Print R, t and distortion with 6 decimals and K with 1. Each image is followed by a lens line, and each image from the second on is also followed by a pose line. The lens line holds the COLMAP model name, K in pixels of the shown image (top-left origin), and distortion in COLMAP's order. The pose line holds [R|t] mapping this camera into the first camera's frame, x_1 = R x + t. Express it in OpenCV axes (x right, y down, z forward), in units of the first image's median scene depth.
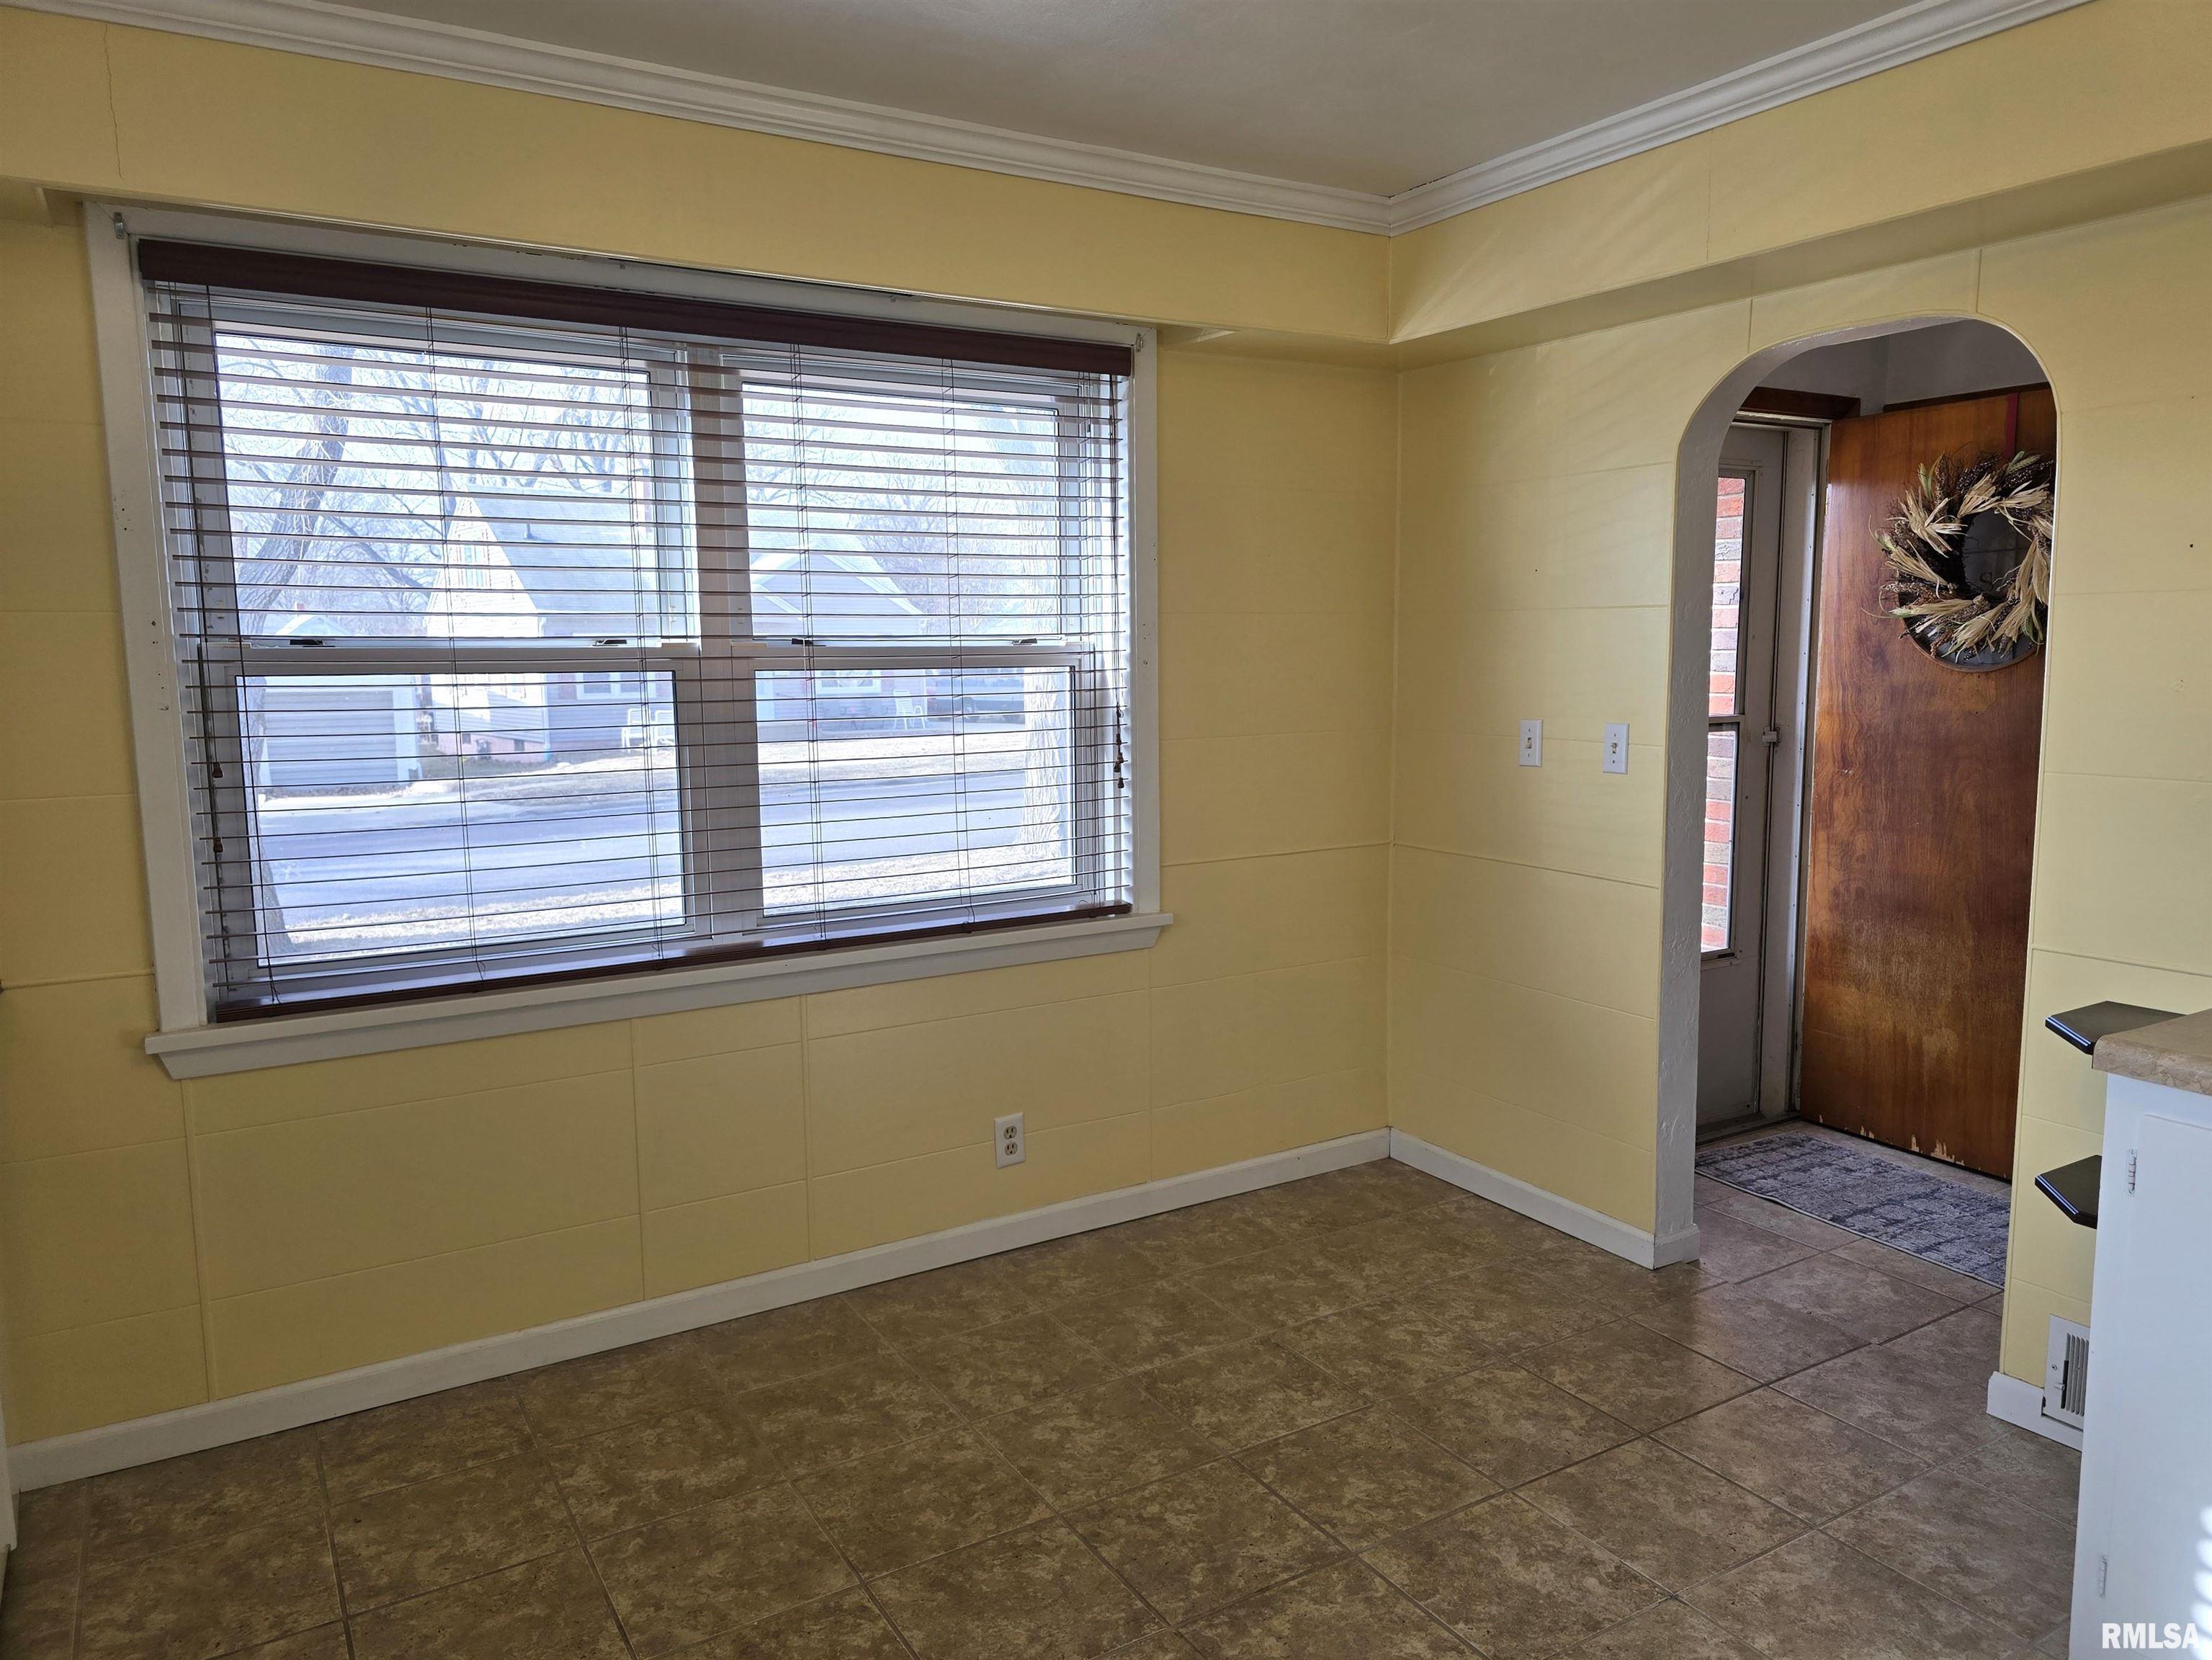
lens RADIAL K [[1520.4, 0, 1100.2], [0, 1520.4, 824.1], [0, 0, 1]] dist [0.041073, -0.027436]
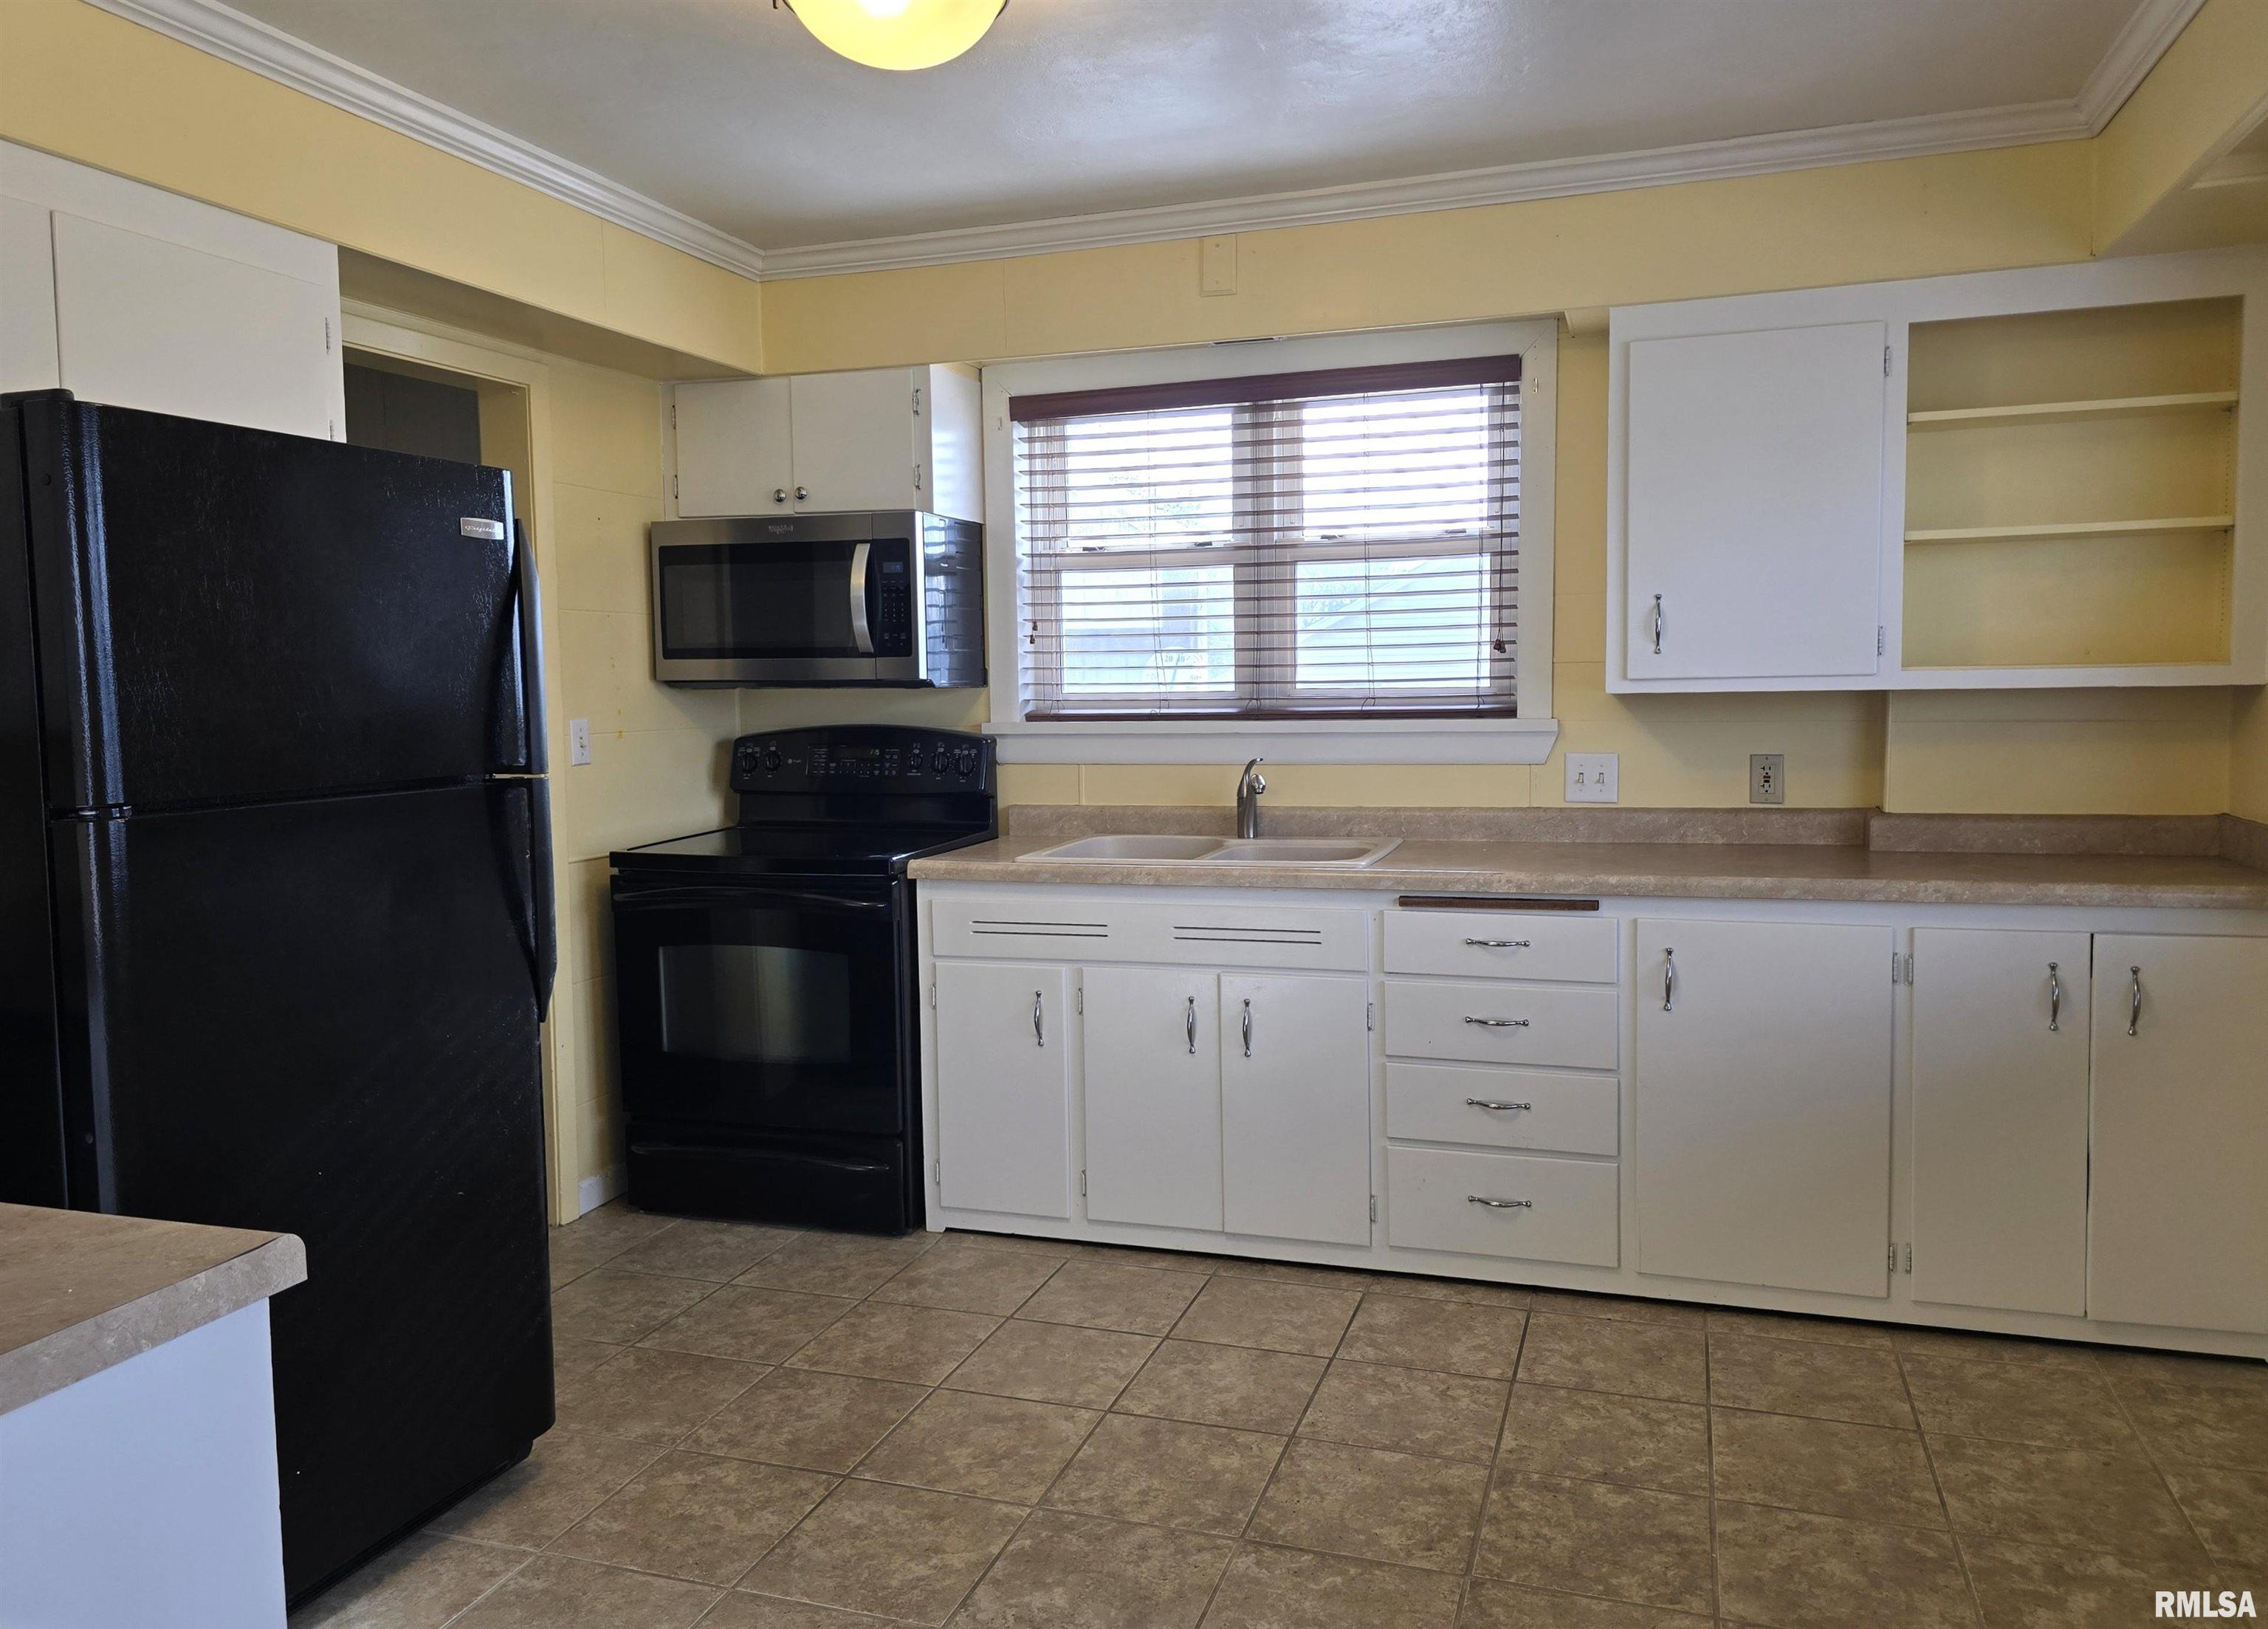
lens RADIAL K [[1744.5, 0, 1127.1], [0, 1744.5, 819.5], [0, 0, 1]] dist [0.067219, 0.001266]
pose [[-0.751441, 0.067202, -0.656369, 0.709545], [-0.079981, 0.978186, 0.191717, -0.107622], [0.654935, 0.196561, -0.729674, 1.401546]]
